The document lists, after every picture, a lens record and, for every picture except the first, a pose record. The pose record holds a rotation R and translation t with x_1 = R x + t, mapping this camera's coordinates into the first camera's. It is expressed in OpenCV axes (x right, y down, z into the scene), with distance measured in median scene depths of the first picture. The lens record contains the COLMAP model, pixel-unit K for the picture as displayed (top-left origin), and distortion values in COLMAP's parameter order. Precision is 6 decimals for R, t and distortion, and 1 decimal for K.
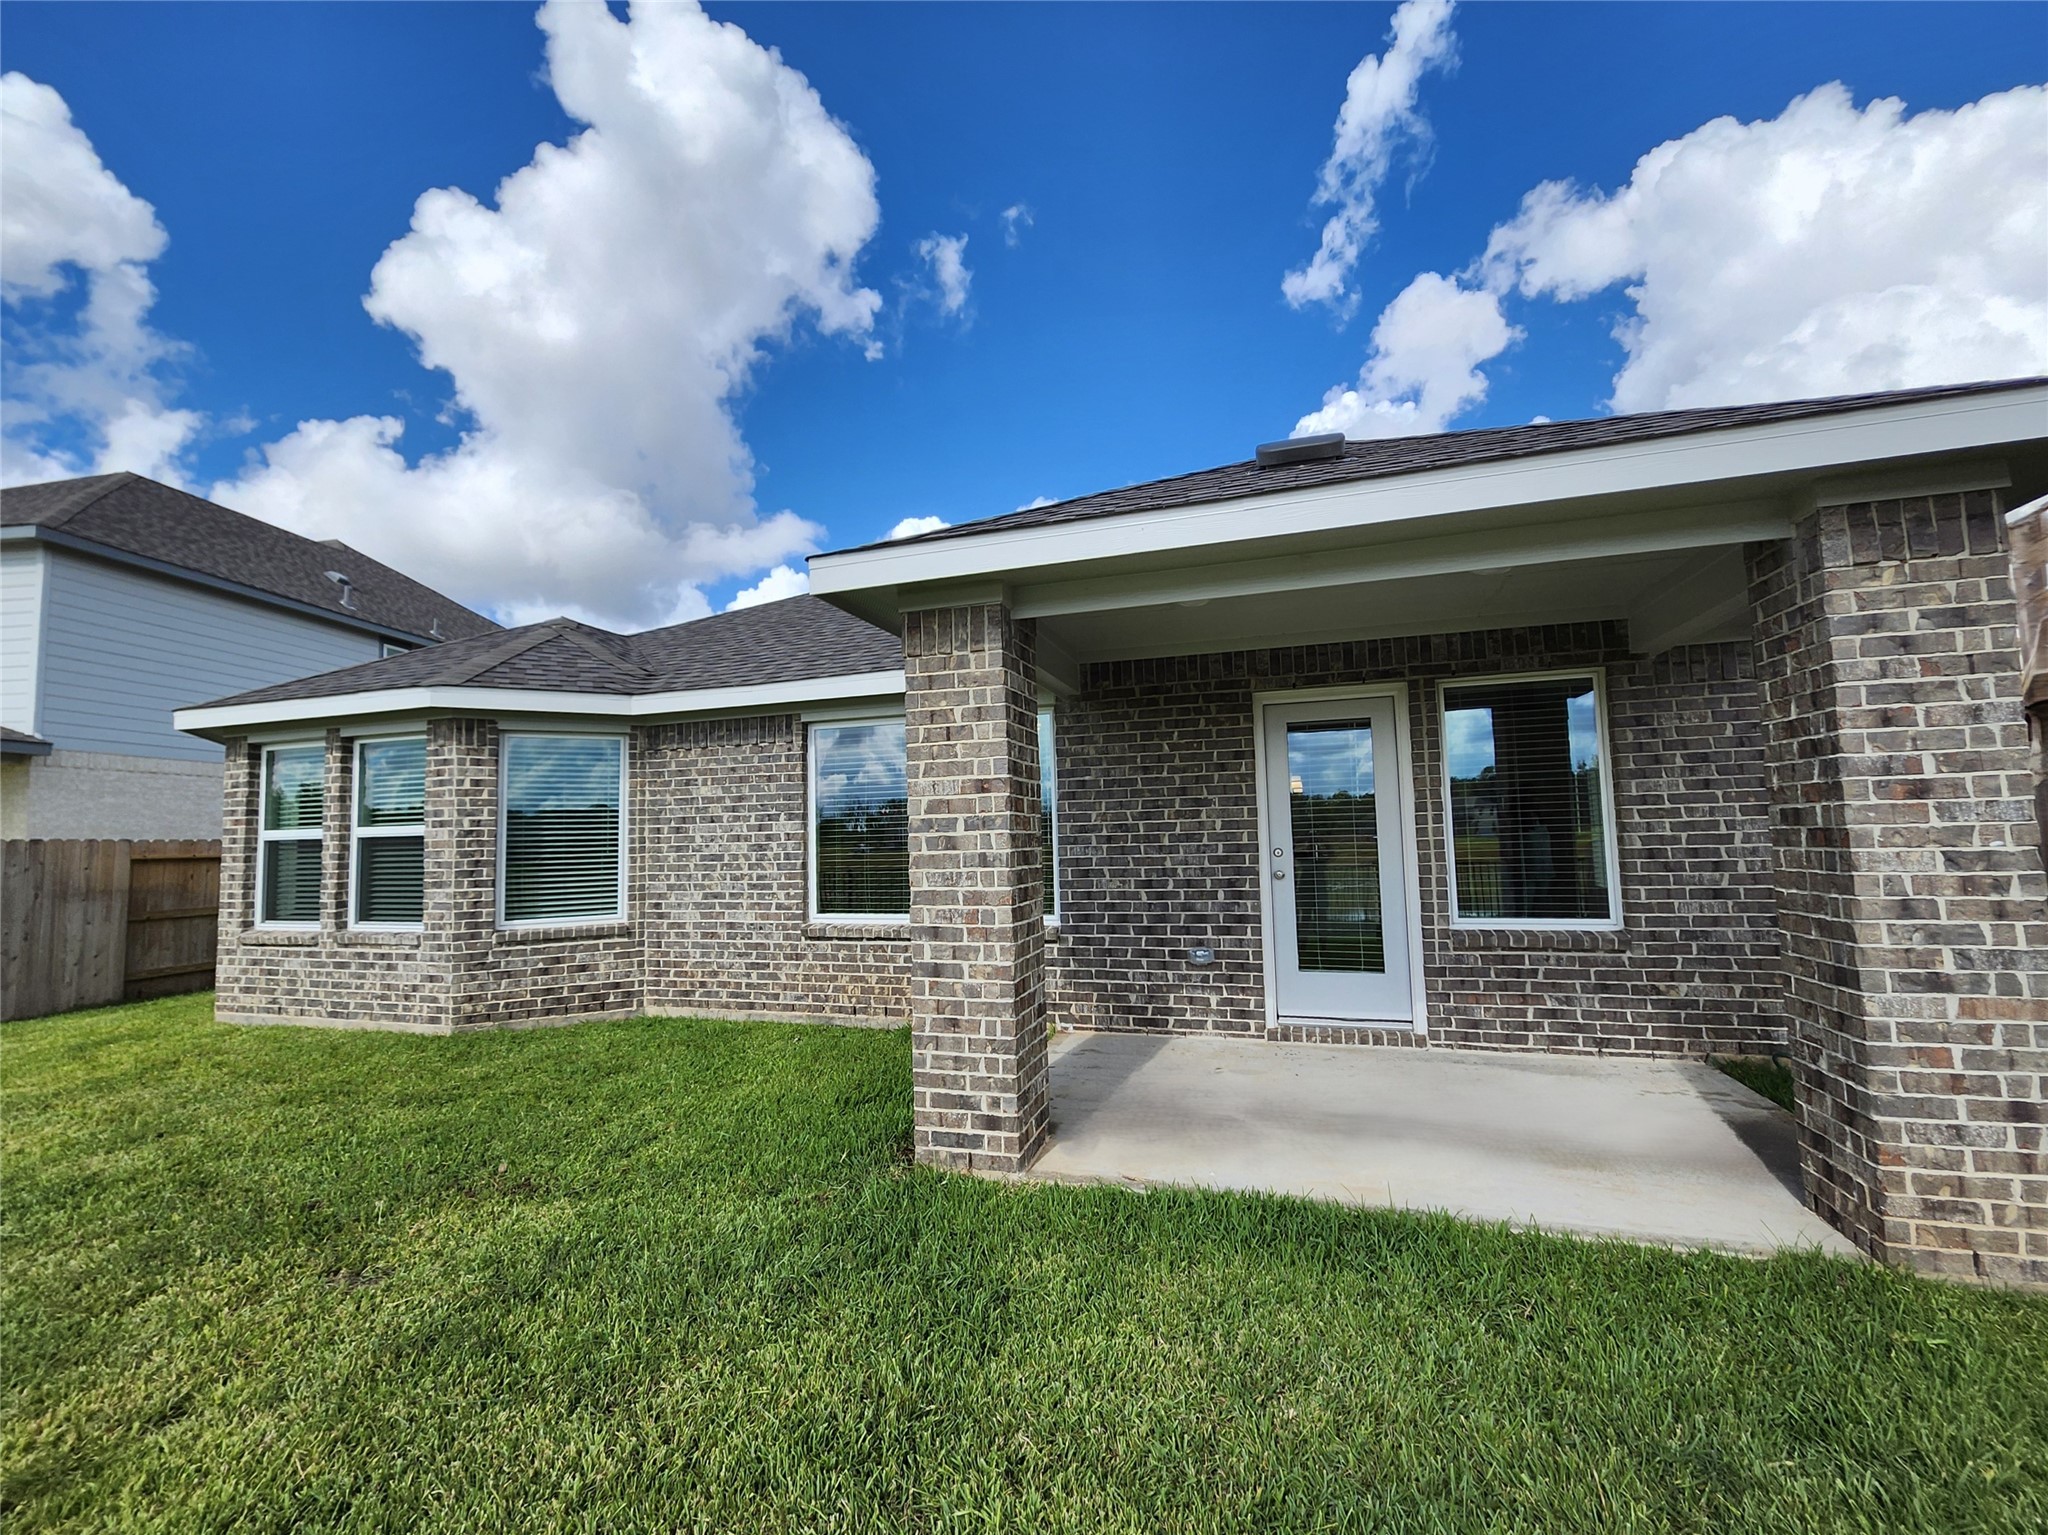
lens RADIAL K [[816.0, 0, 1004.2], [0, 816.0, 767.5], [0, 0, 1]] dist [-0.002755, -0.000001]
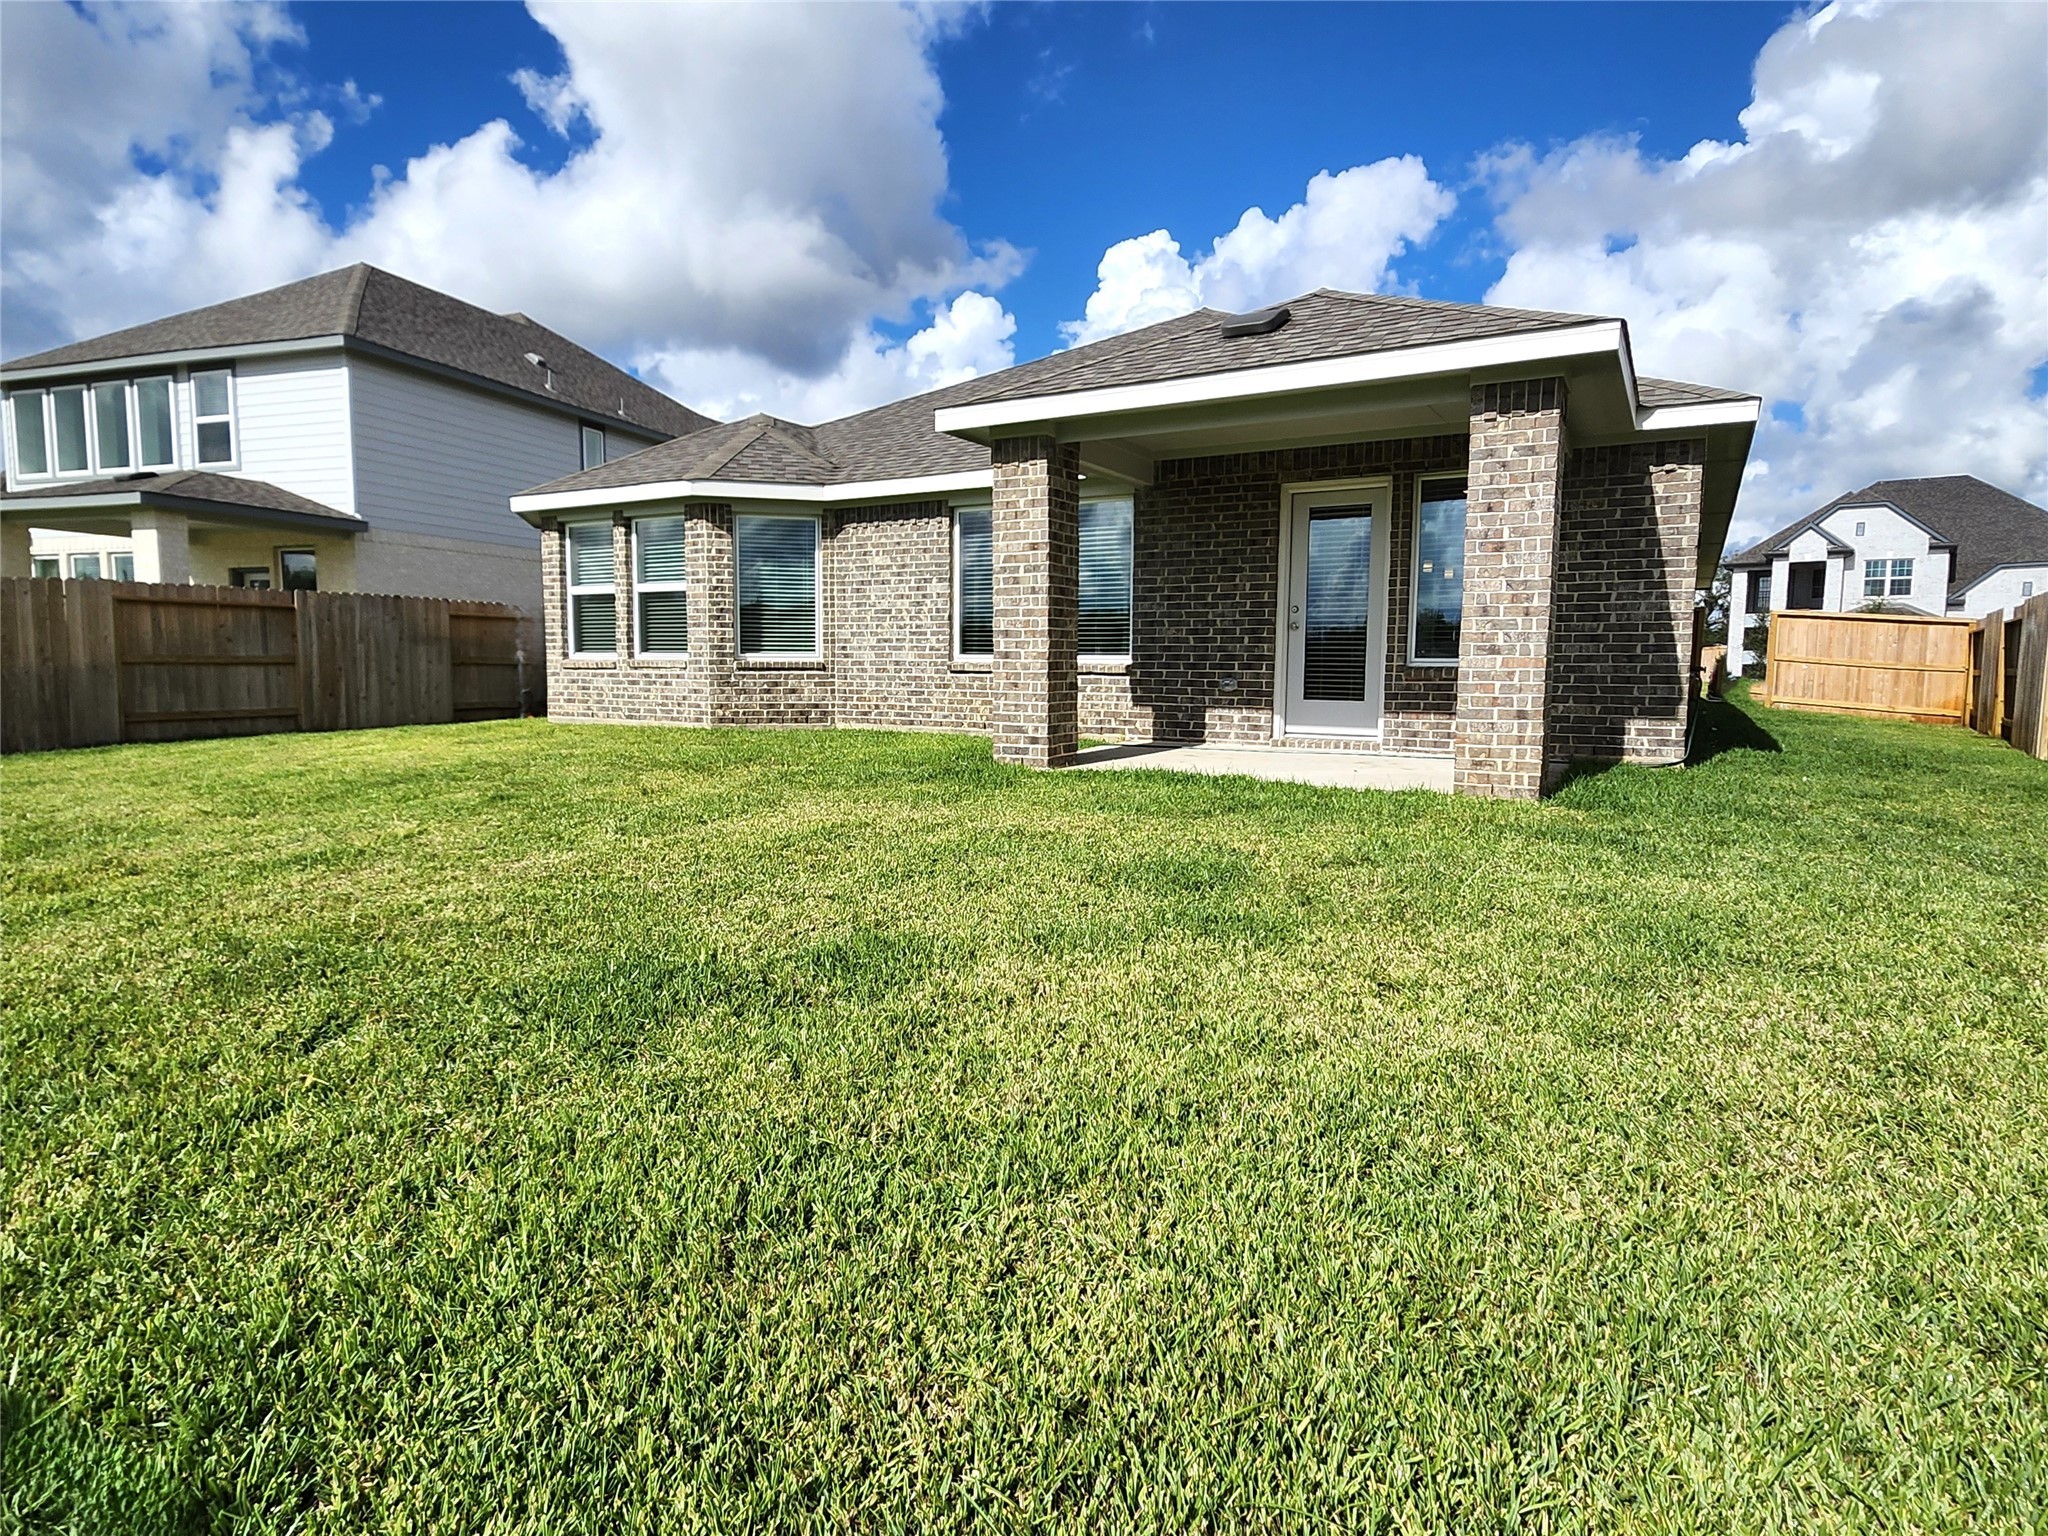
lens RADIAL K [[1255.3, 0, 1024.0], [0, 1255.3, 768.0], [0, 0, 1]] dist [-0.001196, 0.001827]
pose [[0.972594, 0.048375, -0.227420, 0.343880], [-0.012624, 0.987661, 0.156098, 0.042513], [0.232165, -0.148949, 0.961204, -0.954716]]
